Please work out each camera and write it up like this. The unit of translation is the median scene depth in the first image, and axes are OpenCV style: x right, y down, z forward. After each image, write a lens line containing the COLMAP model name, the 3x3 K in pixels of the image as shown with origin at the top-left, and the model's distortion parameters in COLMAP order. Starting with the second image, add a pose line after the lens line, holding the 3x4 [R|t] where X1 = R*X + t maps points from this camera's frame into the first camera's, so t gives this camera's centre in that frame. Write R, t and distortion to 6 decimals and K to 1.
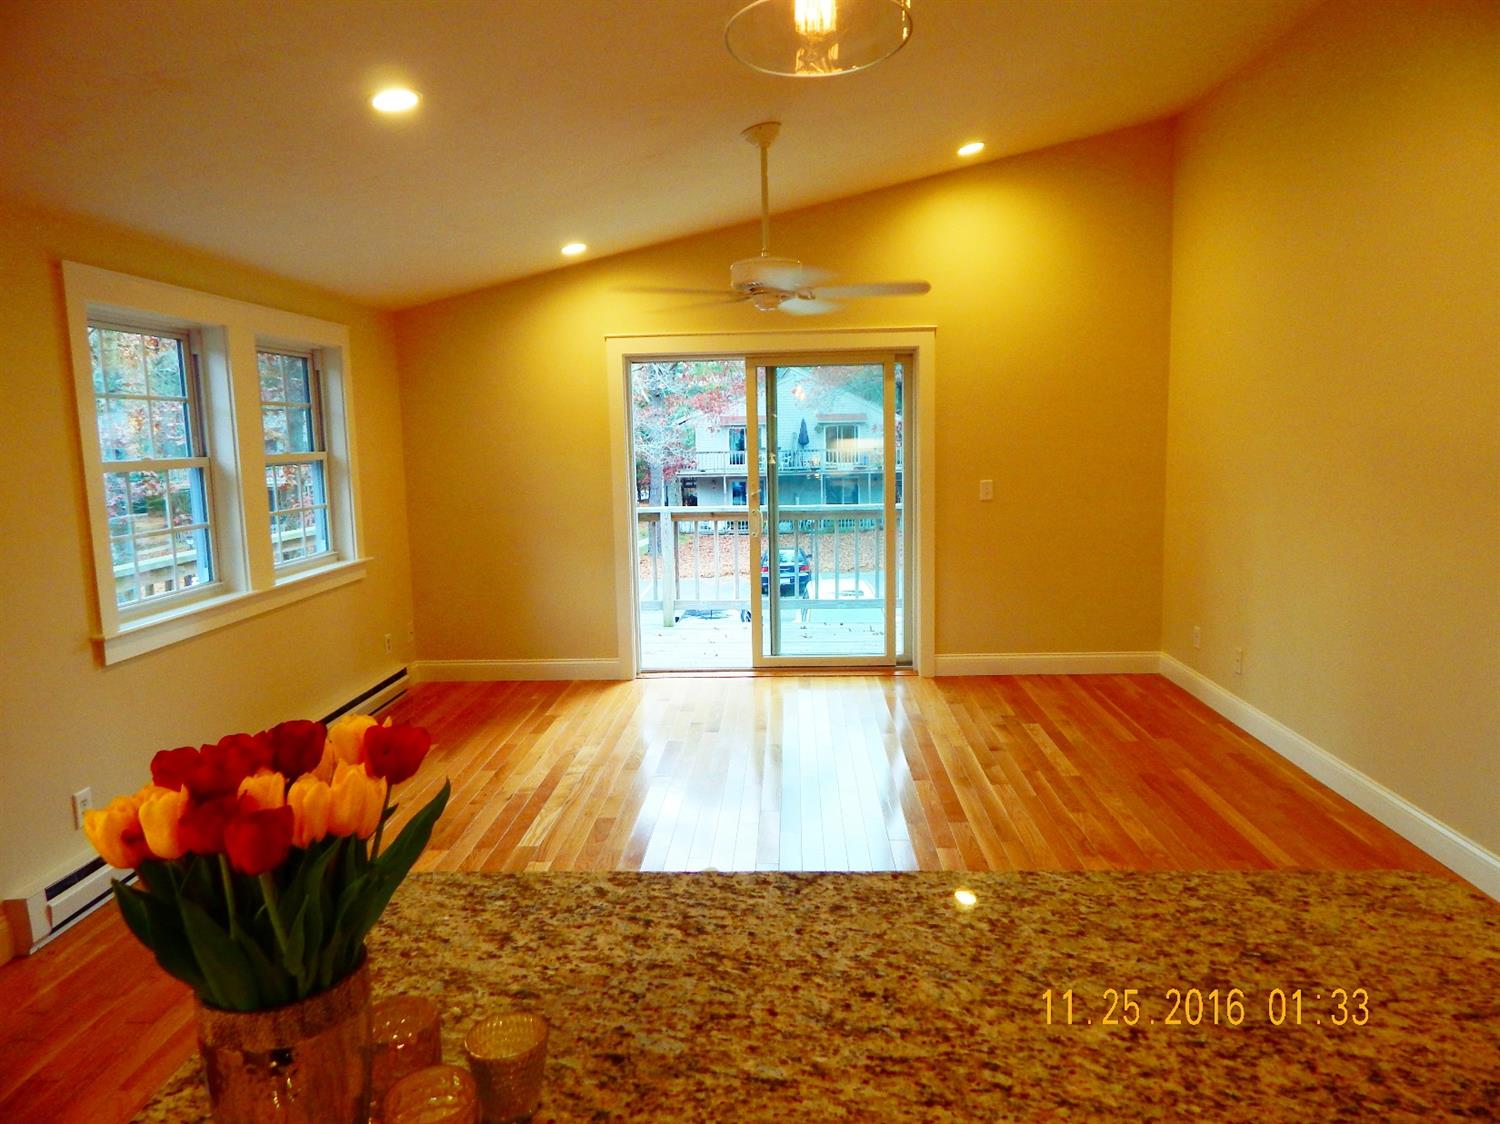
lens RADIAL K [[992.2, 0, 750.0], [0, 992.2, 562.0], [0, 0, 1]] dist [-0.000906, -0.004214]
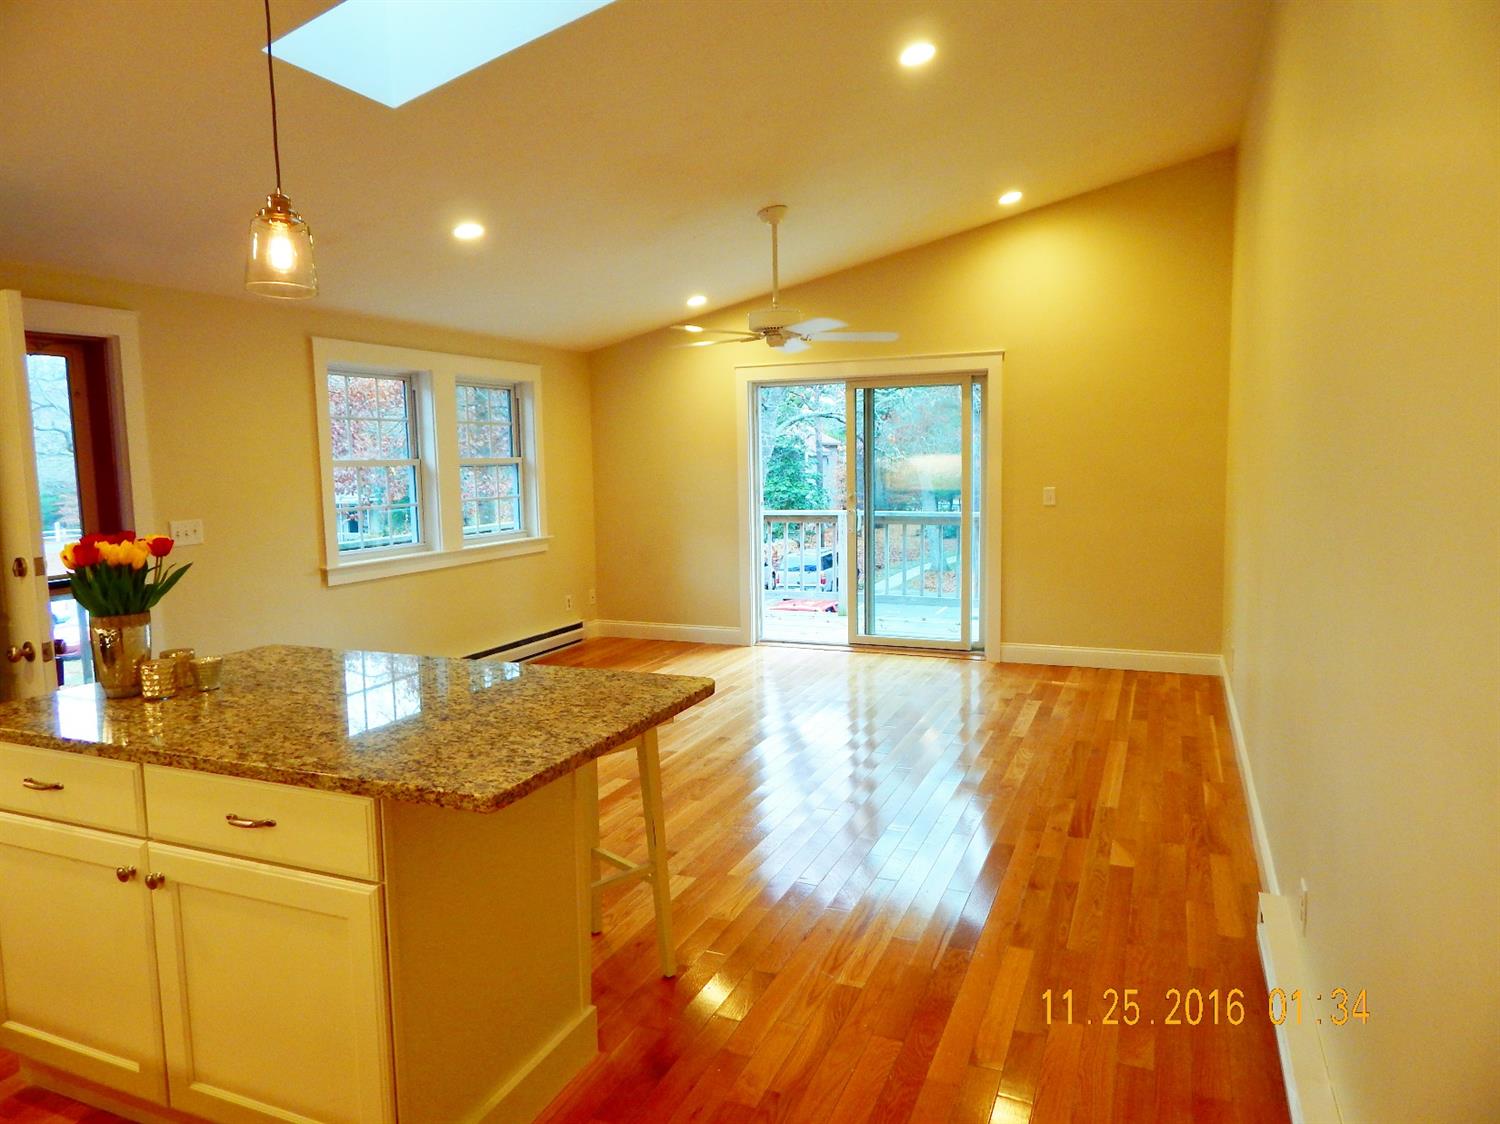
lens RADIAL K [[992.2, 0, 750.0], [0, 992.2, 562.0], [0, 0, 1]] dist [-0.000906, -0.004214]
pose [[0.934271, 0.042913, -0.353973, 0.337953], [-0.049137, 0.998755, -0.008608, 0.028144], [0.353163, 0.025435, 0.935216, -0.160259]]
